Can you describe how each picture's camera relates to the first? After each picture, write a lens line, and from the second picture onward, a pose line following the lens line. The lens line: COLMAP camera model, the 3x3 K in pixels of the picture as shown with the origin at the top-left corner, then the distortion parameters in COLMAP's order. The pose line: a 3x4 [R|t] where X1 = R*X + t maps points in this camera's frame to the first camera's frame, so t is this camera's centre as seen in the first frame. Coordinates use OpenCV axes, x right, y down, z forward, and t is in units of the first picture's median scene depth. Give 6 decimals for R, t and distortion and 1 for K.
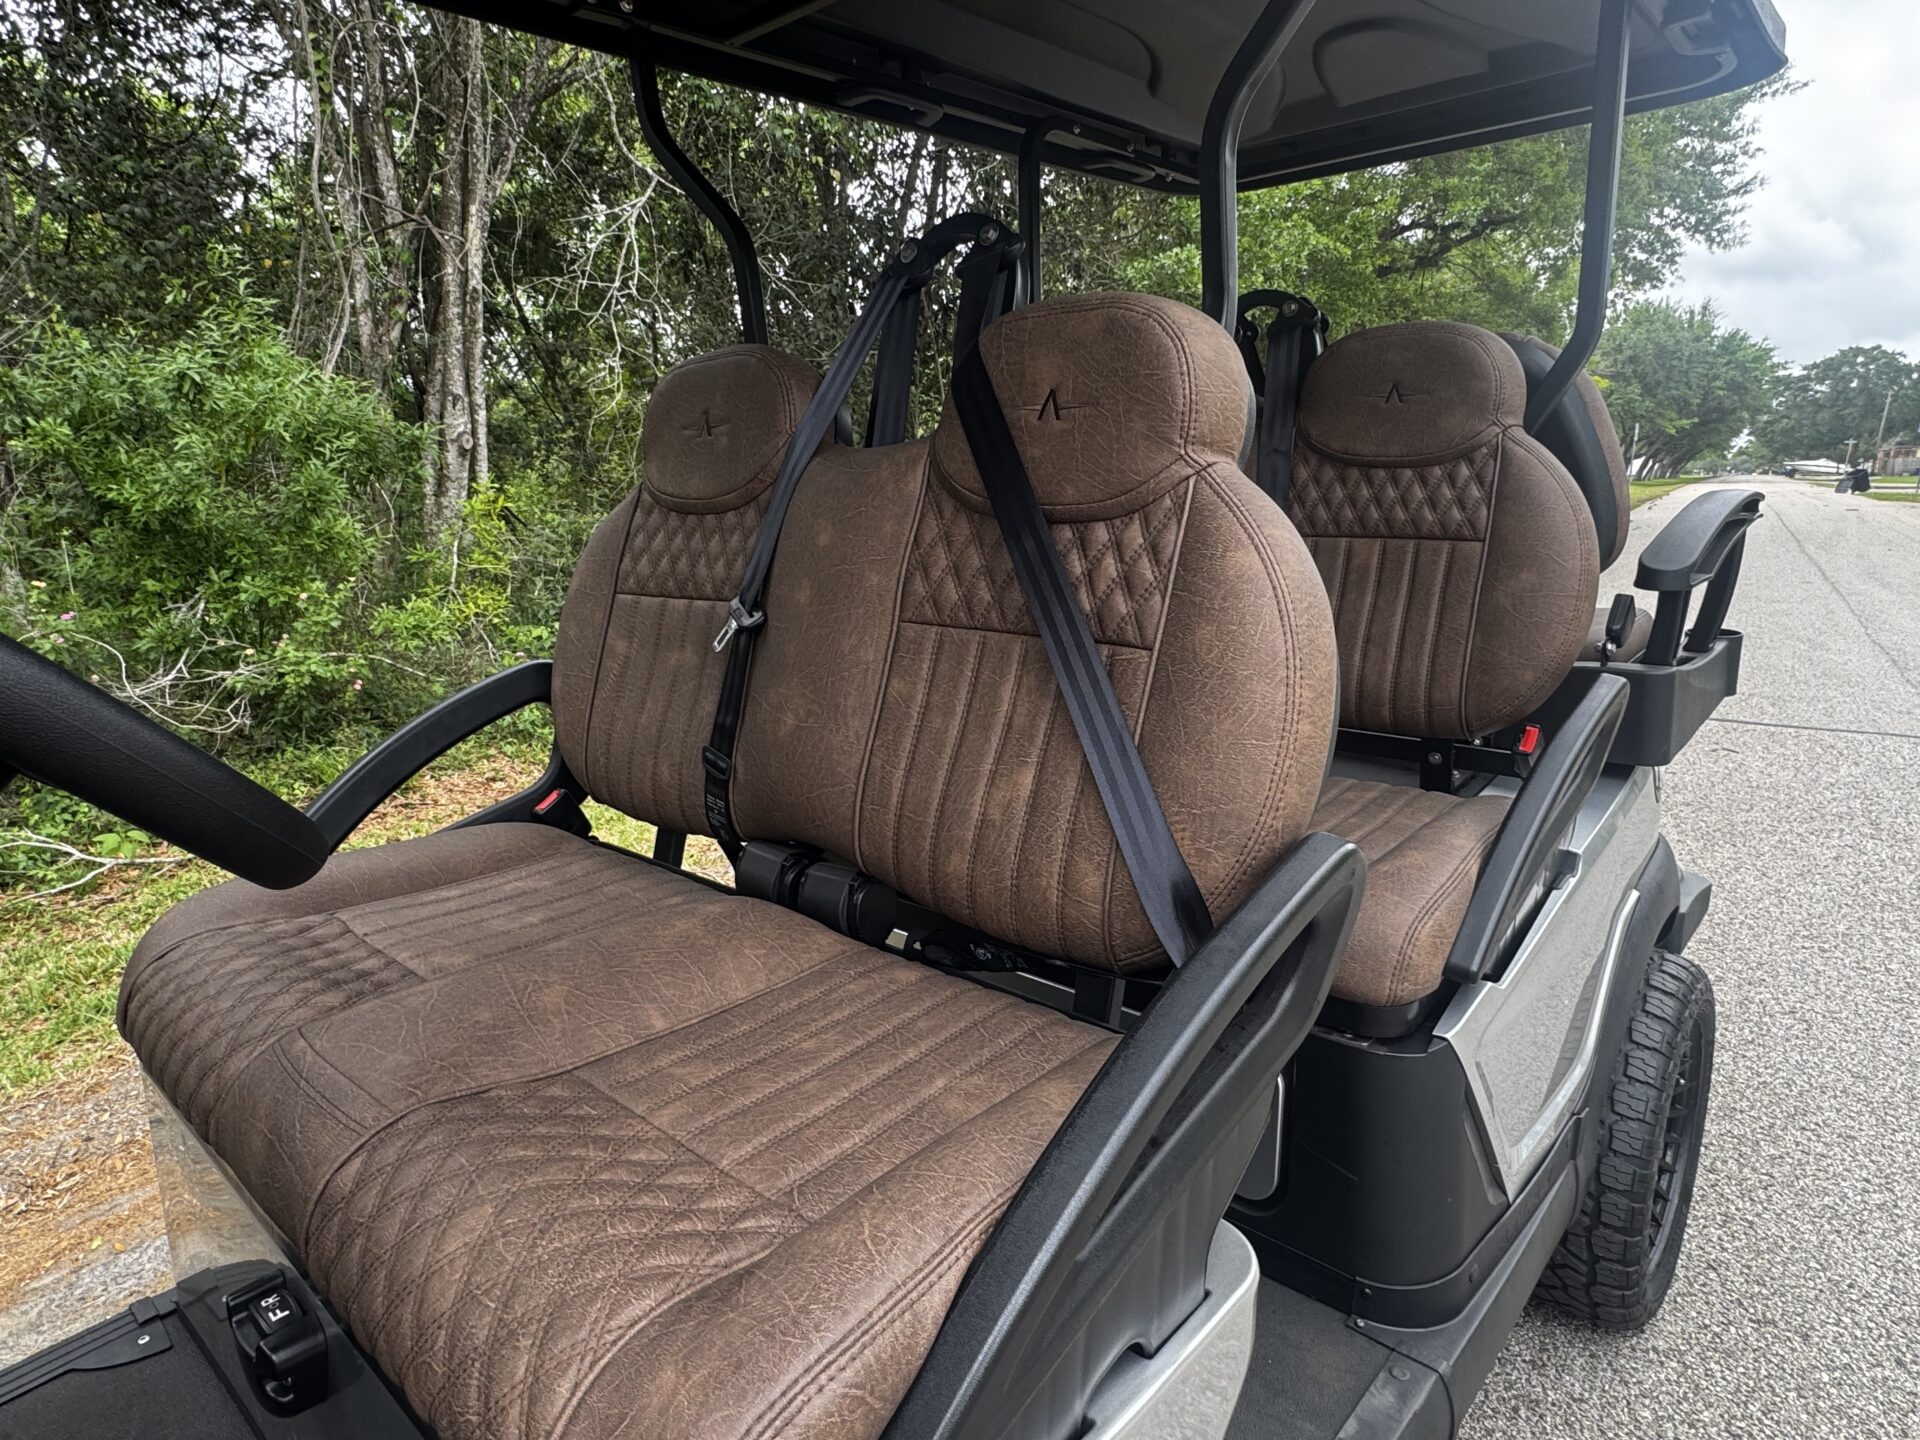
lens RADIAL K [[1124.6, 0, 955.9], [0, 1124.6, 714.8], [0, 0, 1]] dist [0.000792, -0.000879]
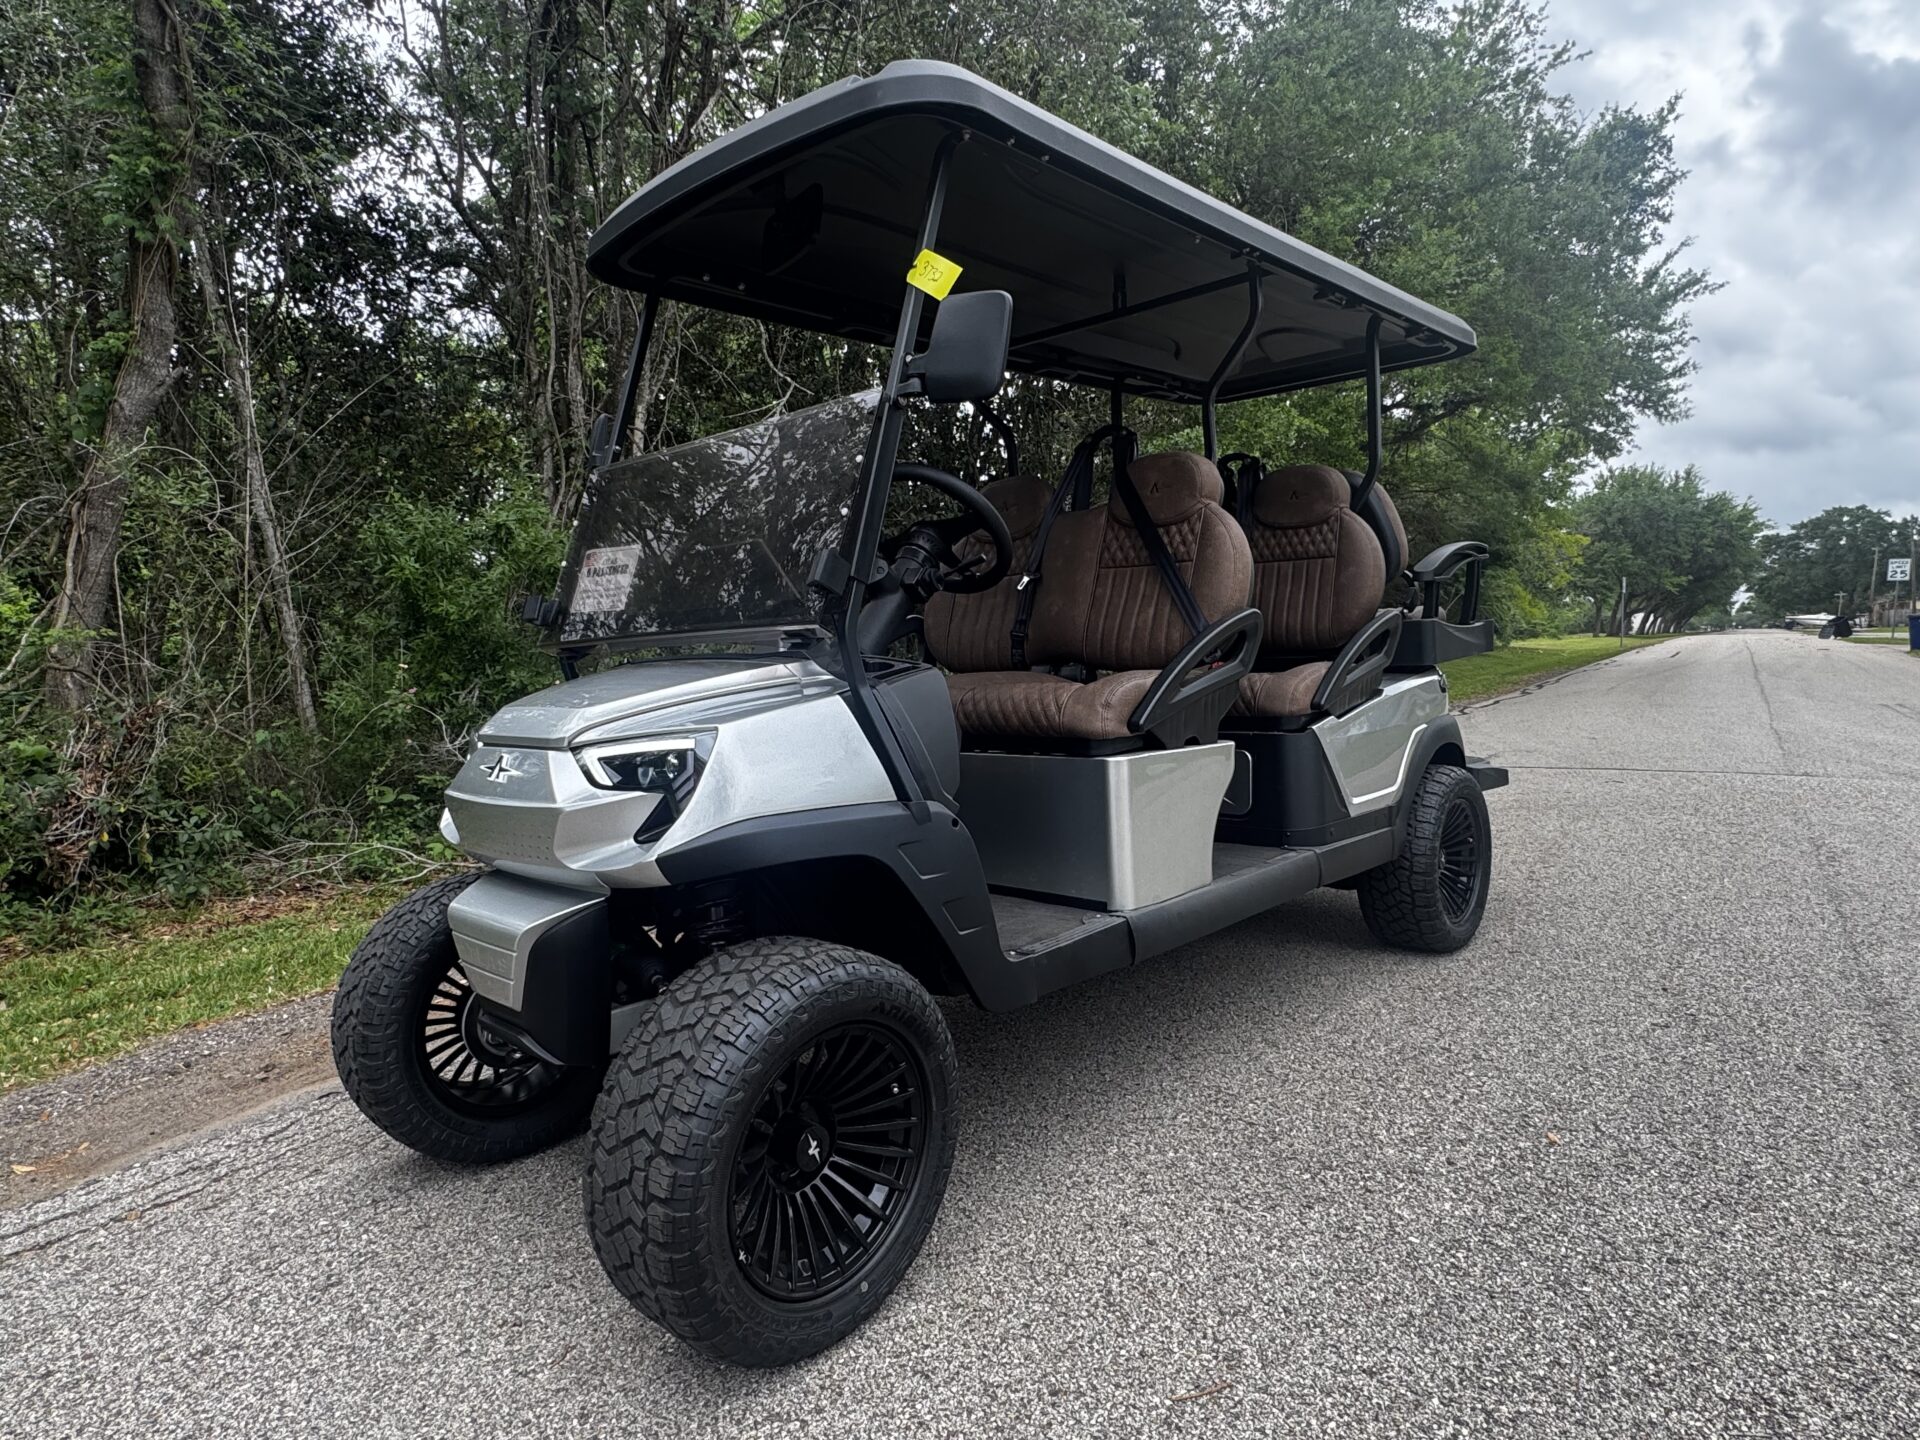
lens RADIAL K [[1124.6, 0, 959.5], [0, 1124.6, 717.7], [0, 0, 1]] dist [0.000792, -0.000879]
pose [[0.999825, -0.010262, -0.015637, -0.019984], [0.007940, 0.989846, -0.141919, 0.037814], [0.016934, 0.141770, 0.989755, -0.094921]]
